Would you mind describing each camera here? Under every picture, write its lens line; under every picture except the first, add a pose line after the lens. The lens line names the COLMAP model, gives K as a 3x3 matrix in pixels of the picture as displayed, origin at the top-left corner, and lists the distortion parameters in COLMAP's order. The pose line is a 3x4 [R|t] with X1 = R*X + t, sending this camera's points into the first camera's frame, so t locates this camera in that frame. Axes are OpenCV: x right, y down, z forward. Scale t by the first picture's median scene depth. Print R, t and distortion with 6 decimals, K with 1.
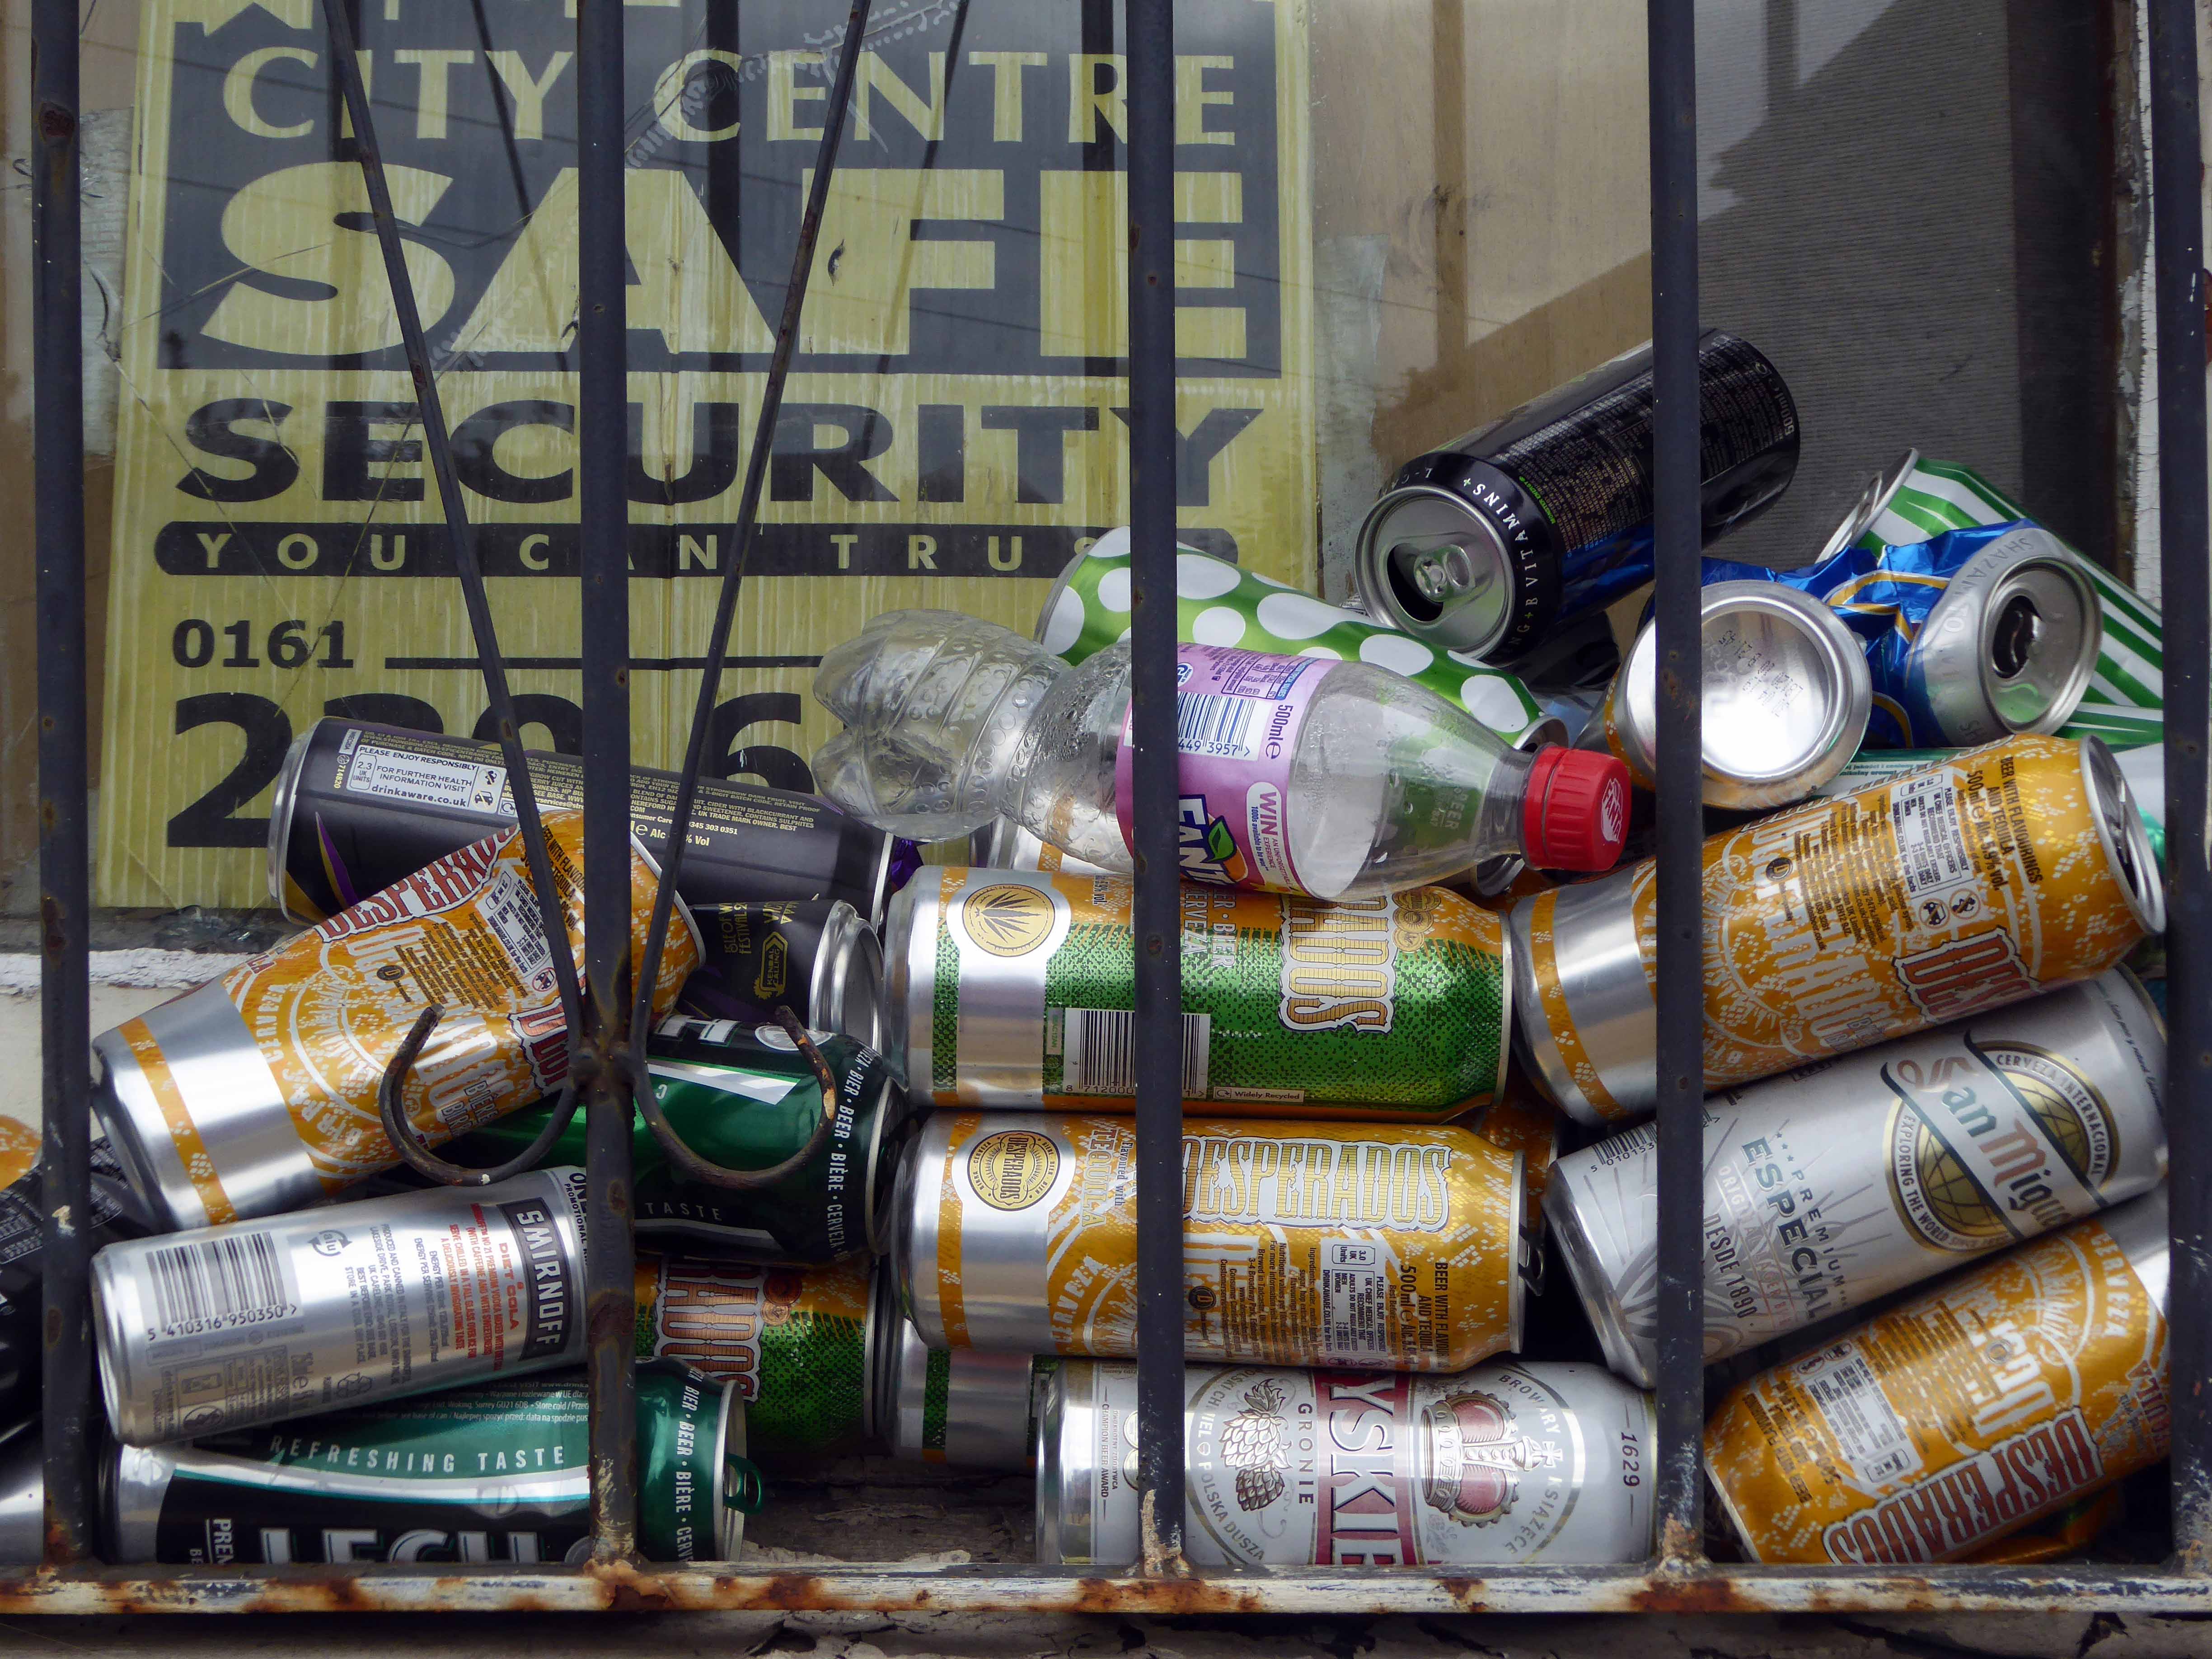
lens RADIAL K [[3658.1, 0, 1106.0], [0, 3658.1, 829.5], [0, 0, 1]] dist [0.098497, 0.022982]
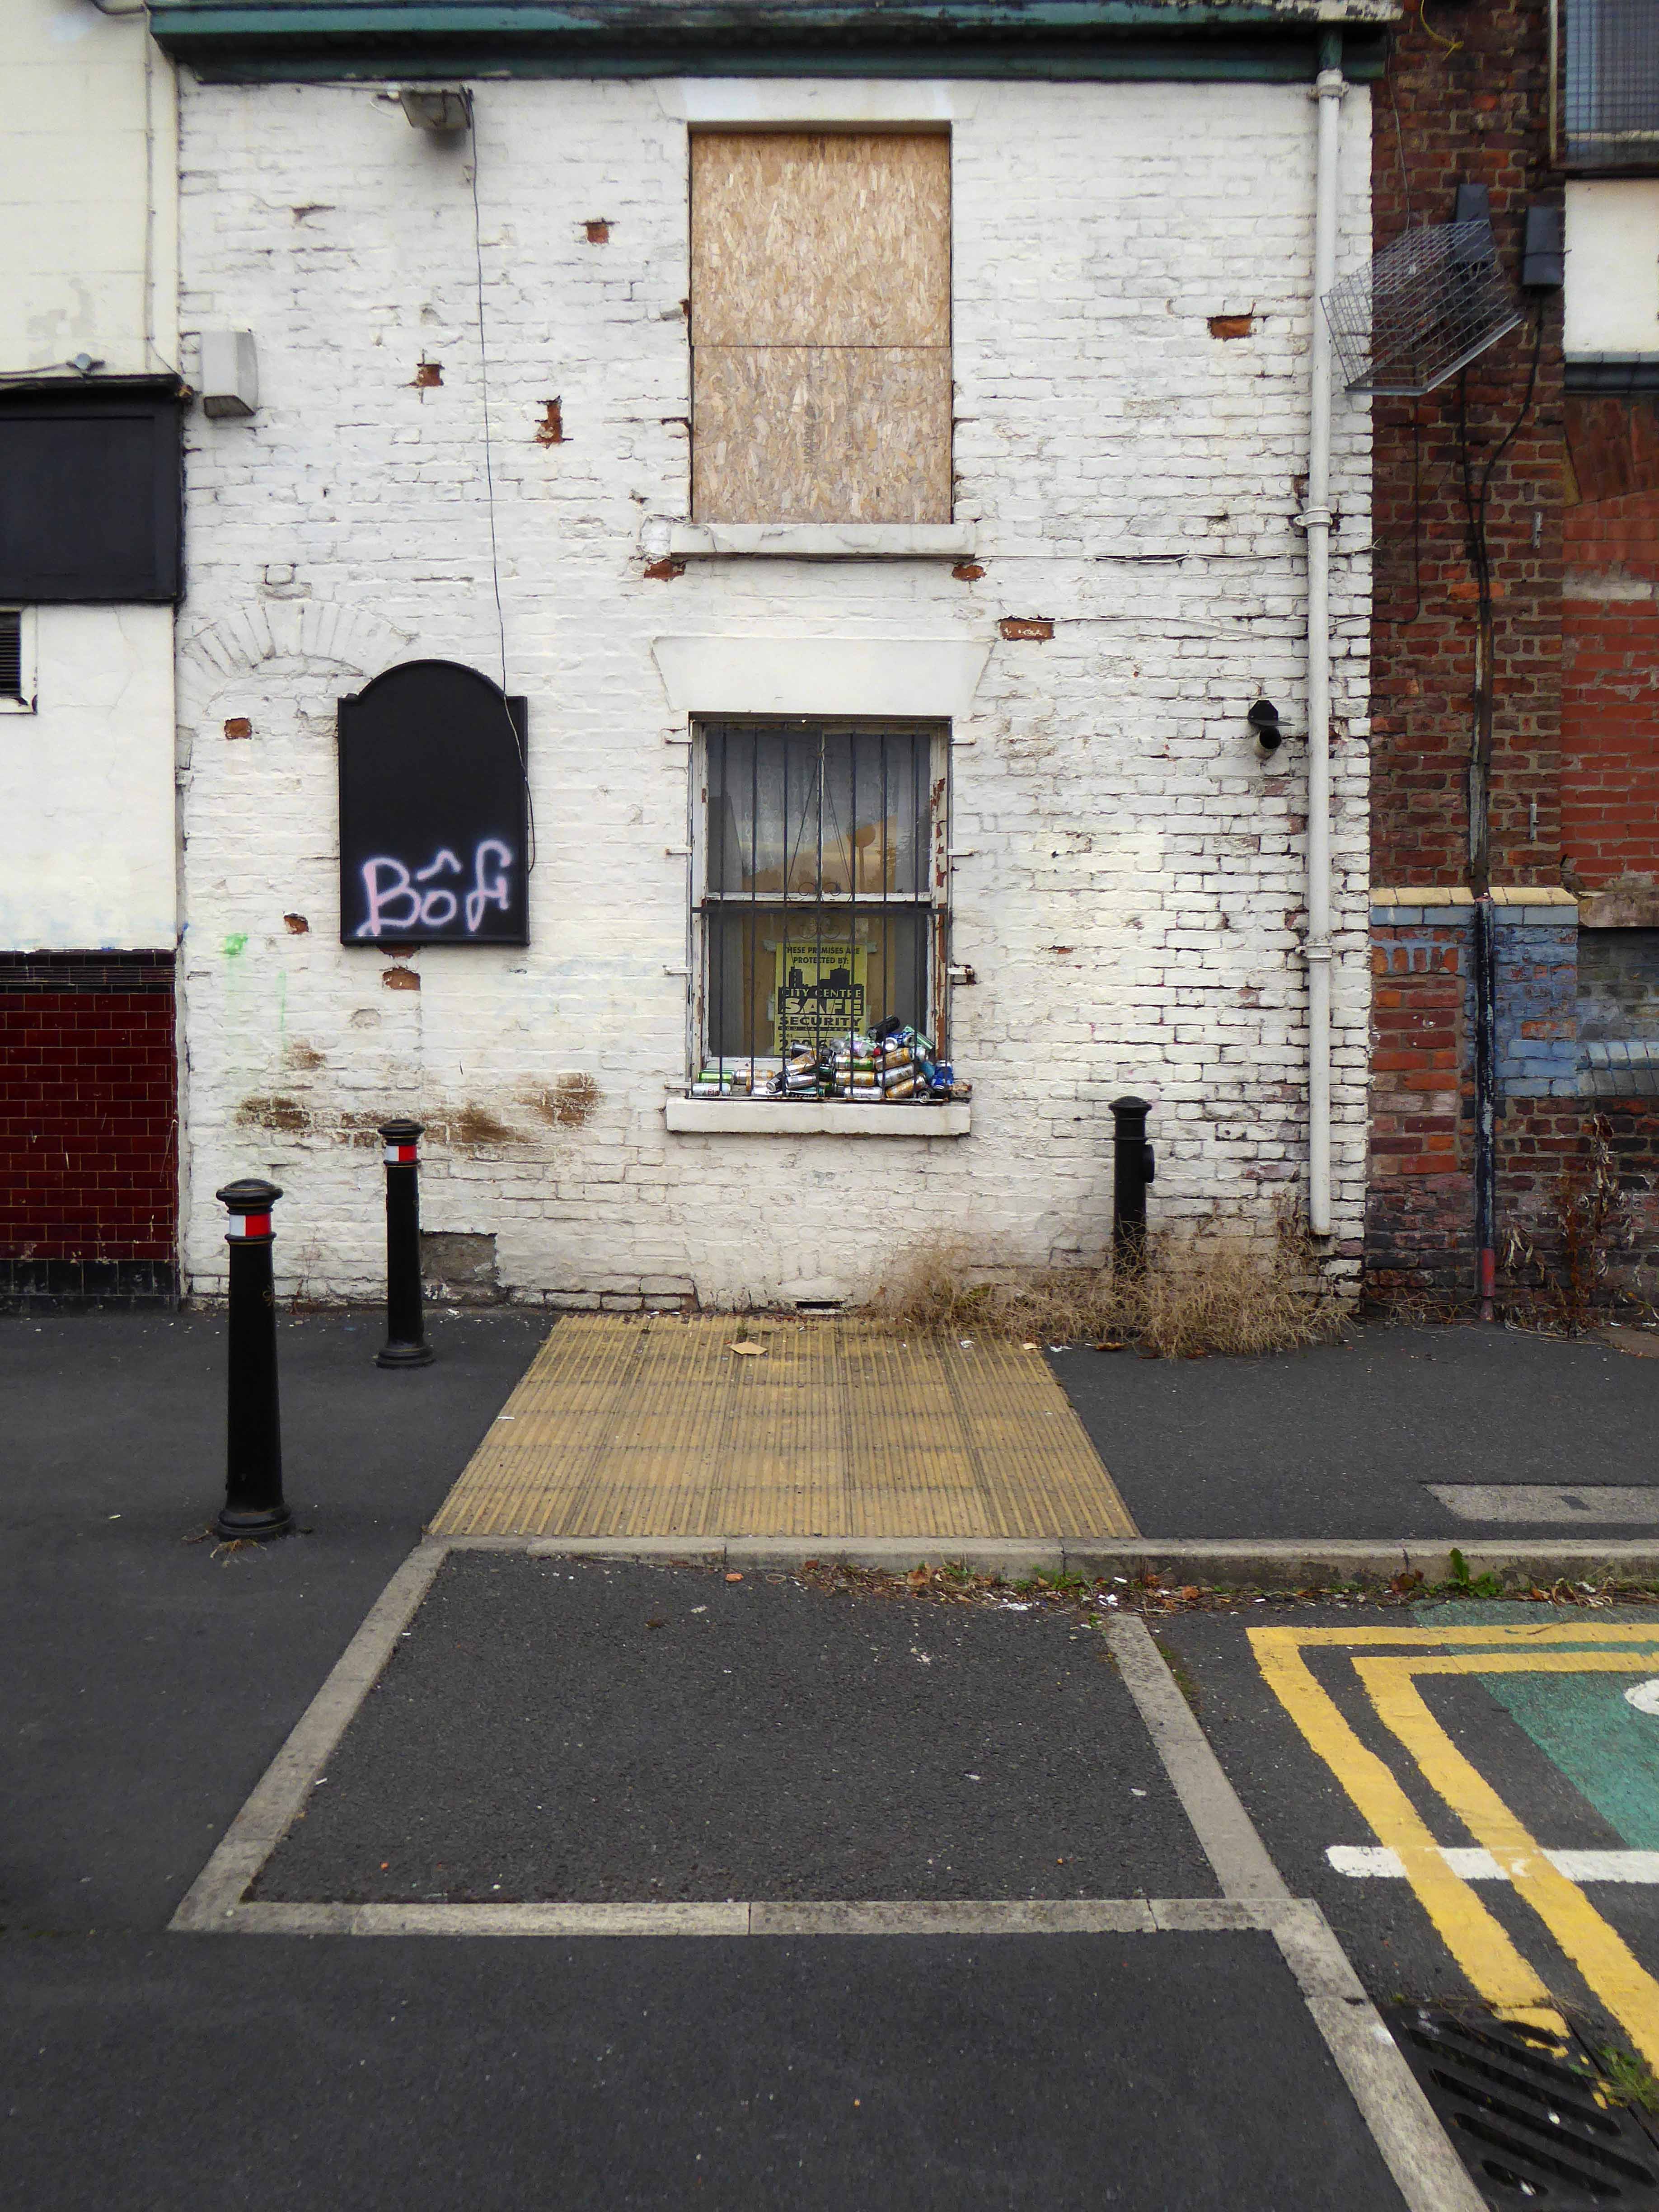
lens RADIAL K [[2023.7, 0, 829.4], [0, 2023.7, 973.9], [0, 0, 1]] dist [0.004540, 0.143480]
pose [[0.999781, 0.019384, -0.007924, -0.021253], [-0.019417, 0.999803, -0.004151, -0.298913], [0.007842, 0.004304, 0.999960, -7.705280]]
